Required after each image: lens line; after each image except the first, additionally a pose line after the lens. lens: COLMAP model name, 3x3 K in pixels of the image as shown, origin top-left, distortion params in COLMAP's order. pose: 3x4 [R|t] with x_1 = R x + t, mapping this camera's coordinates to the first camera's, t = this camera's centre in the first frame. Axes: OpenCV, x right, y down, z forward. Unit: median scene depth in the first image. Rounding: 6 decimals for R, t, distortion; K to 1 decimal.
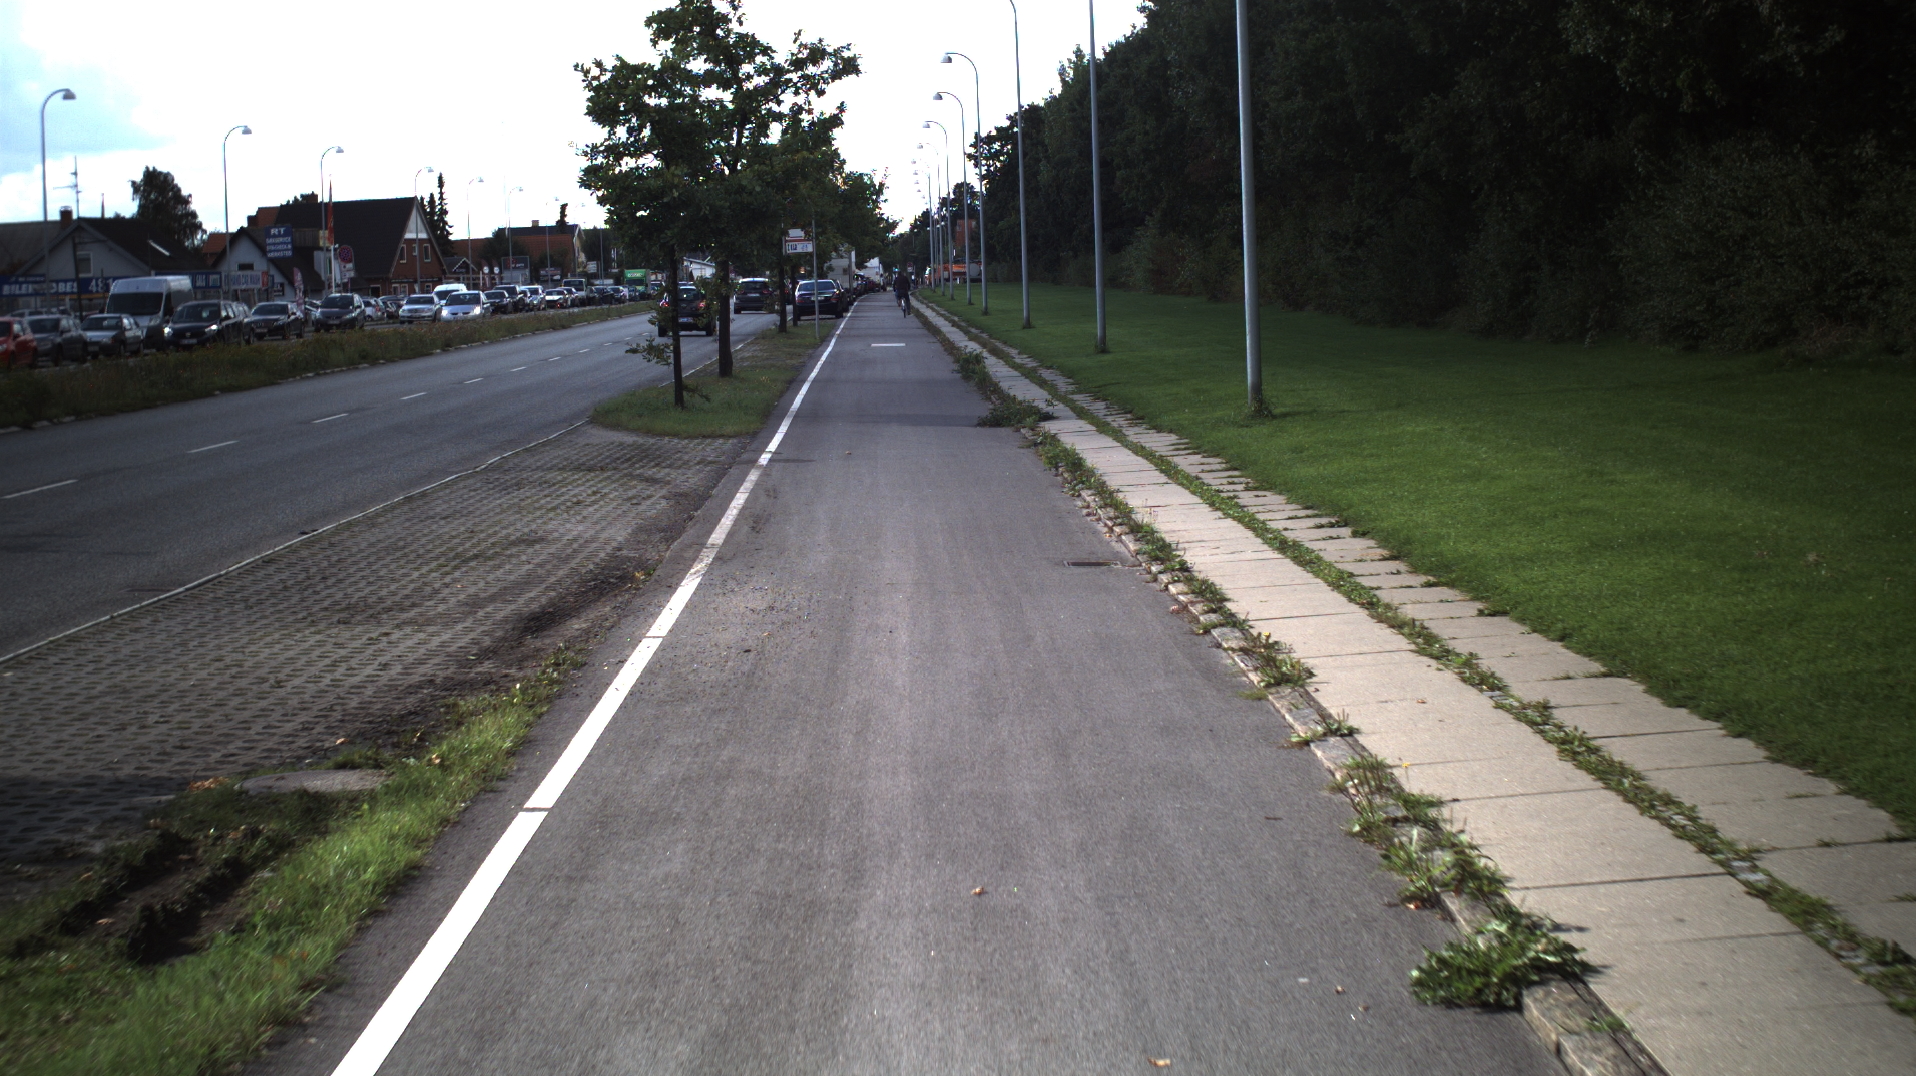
lens RADIAL K [[3438.0, 0, 958.0], [0, 3438.0, 538.0], [0, 0, 1]] dist [-0.285882, 0.185659]
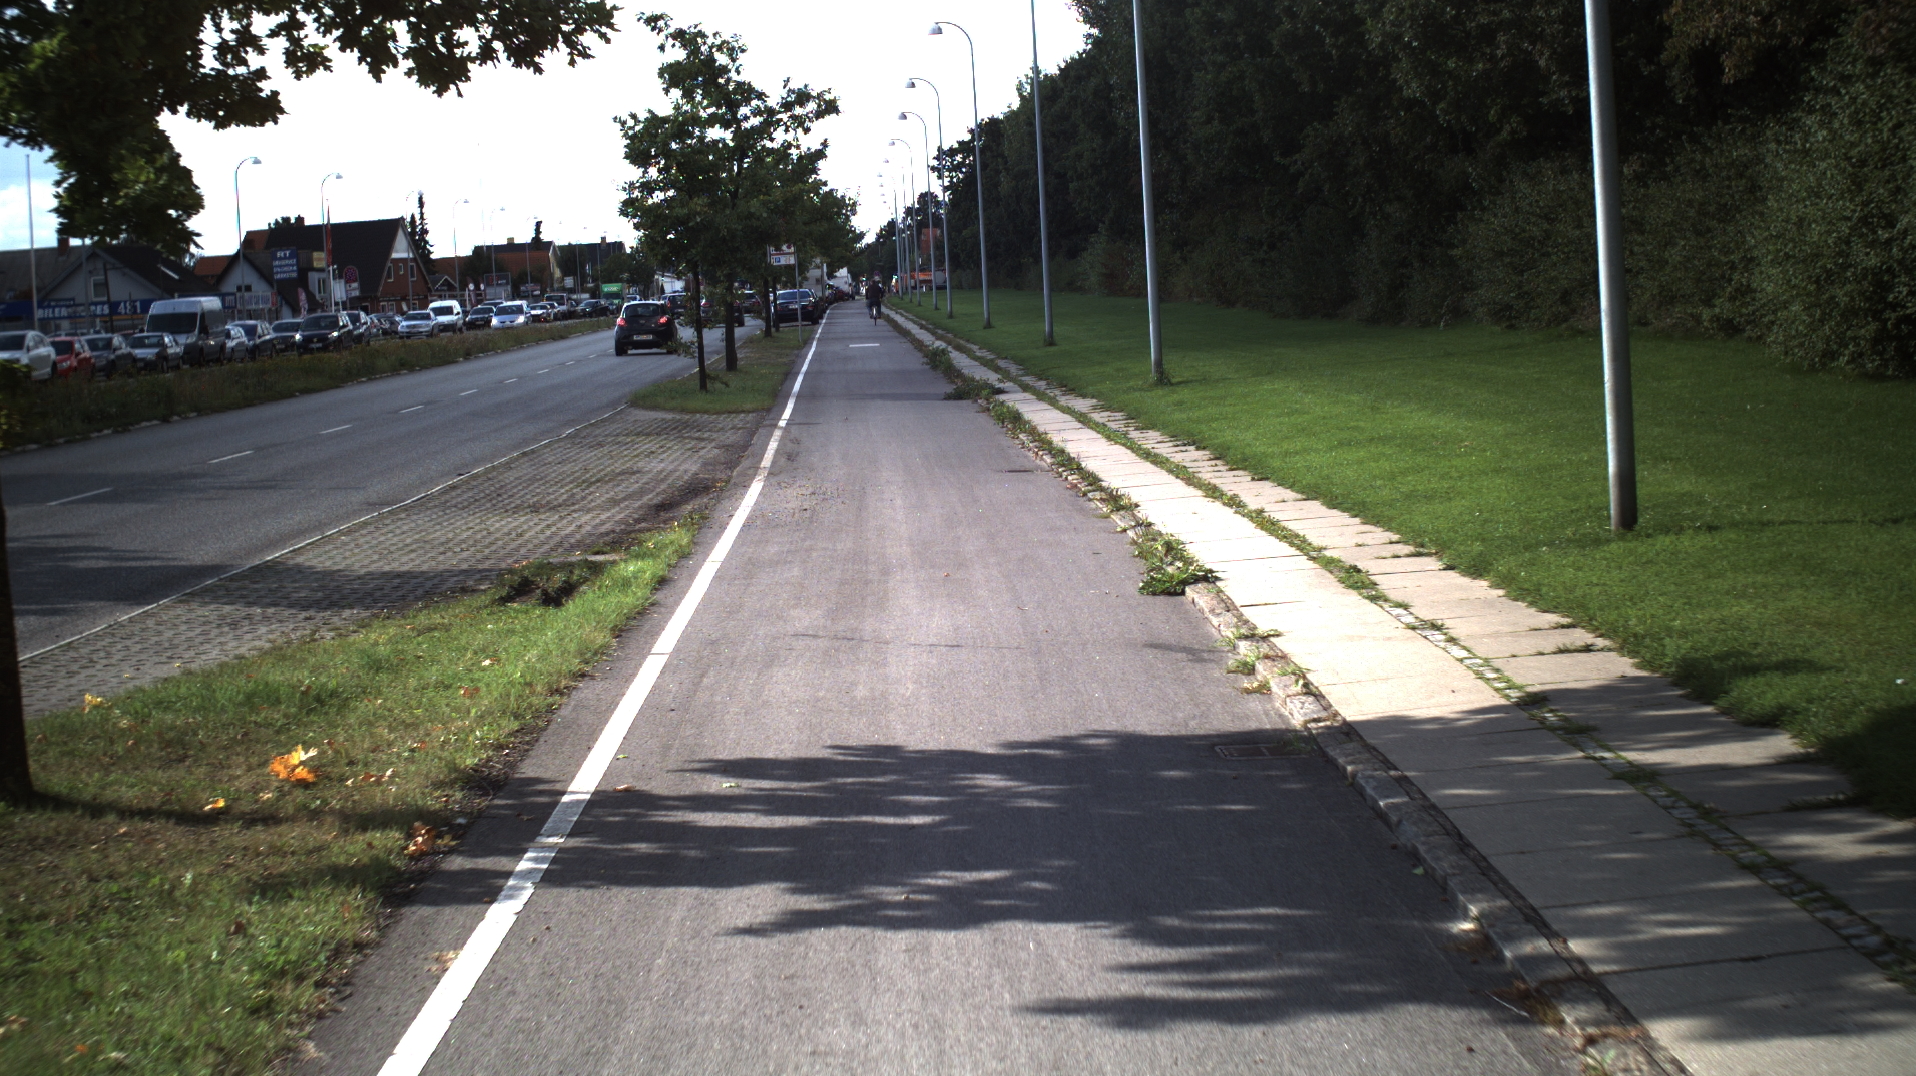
lens RADIAL K [[3438.0, 0, 958.0], [0, 3438.0, 538.0], [0, 0, 1]] dist [-0.285882, 0.185659]
pose [[0.999754, -0.020511, 0.008447, -0.000654], [0.020530, 0.999787, -0.002158, 0.014768], [-0.008401, 0.002331, 0.999962, -0.185526]]
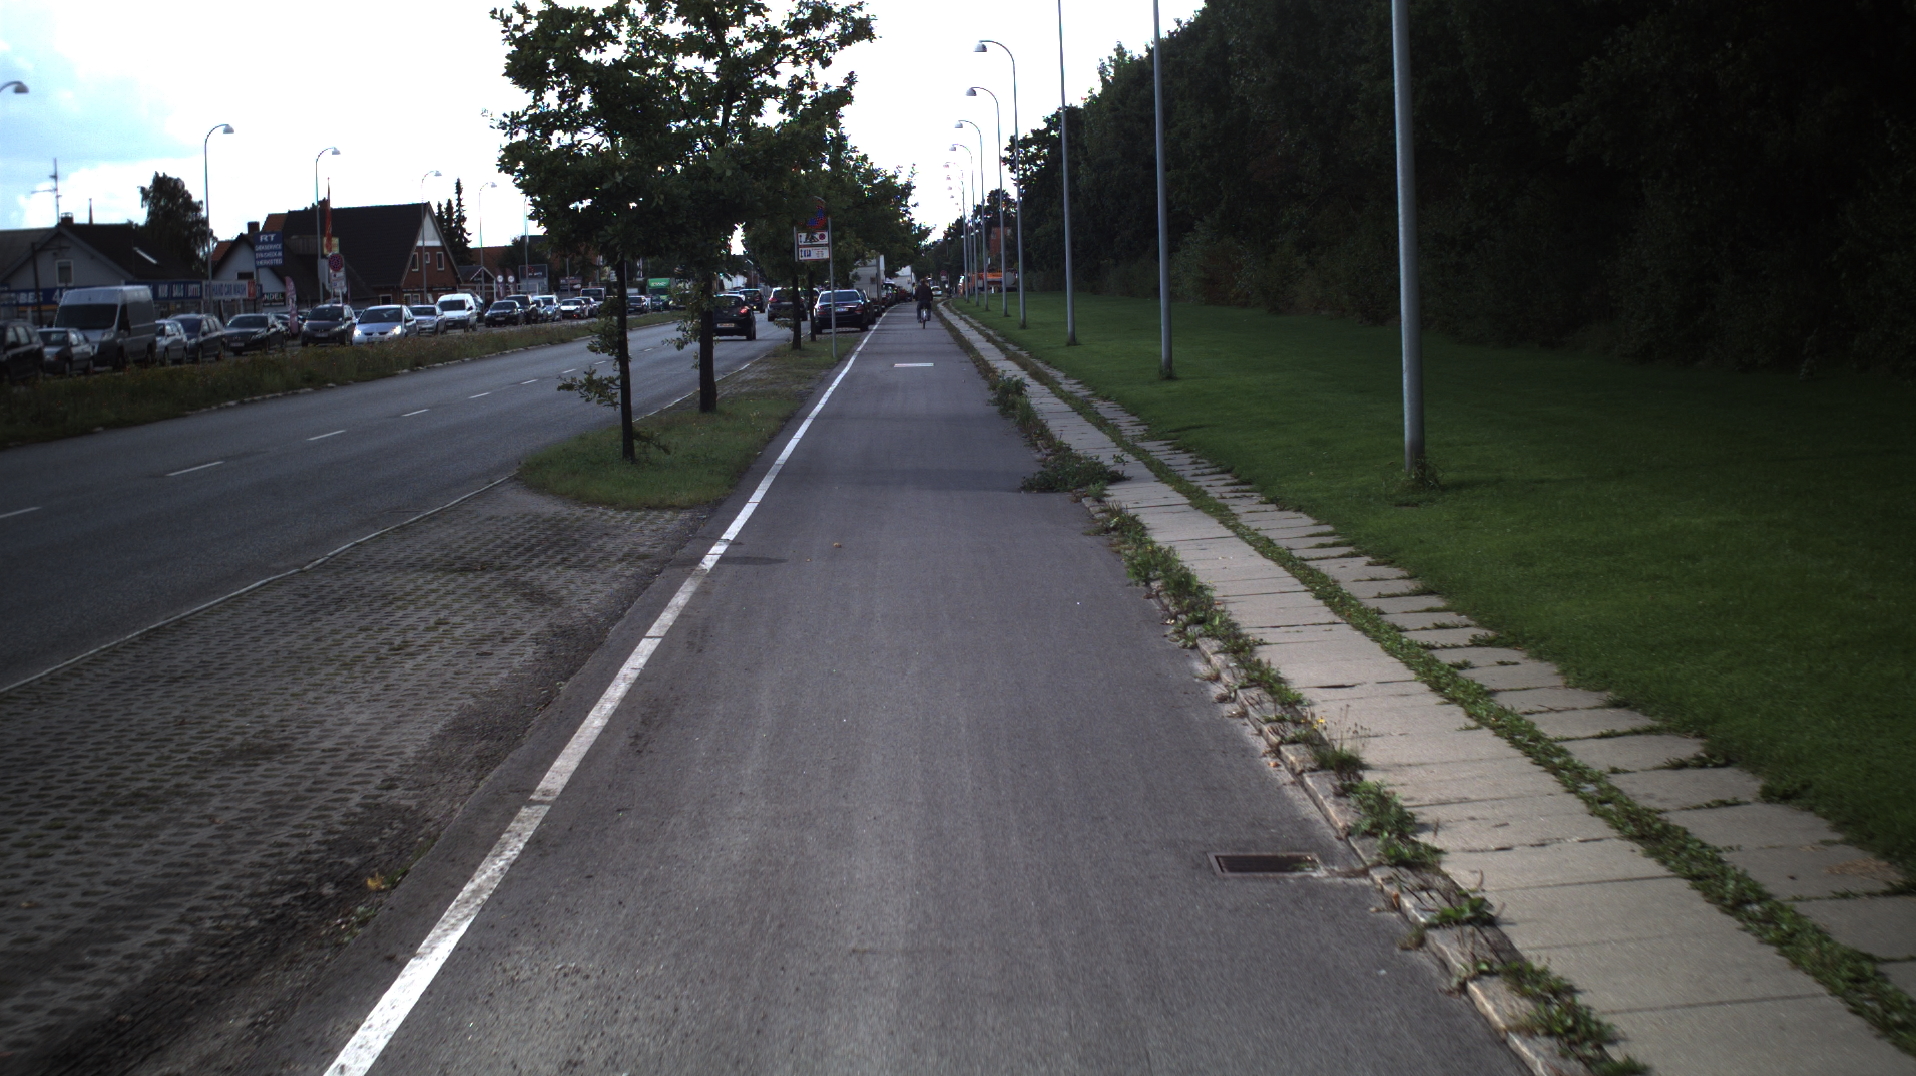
lens RADIAL K [[3438.0, 0, 958.0], [0, 3438.0, 538.0], [0, 0, 1]] dist [-0.285882, 0.185659]
pose [[0.999950, 0.000288, -0.010004, -0.000487], [-0.000313, 0.999997, -0.002539, -0.014628], [0.010004, 0.002542, 0.999947, 0.185056]]
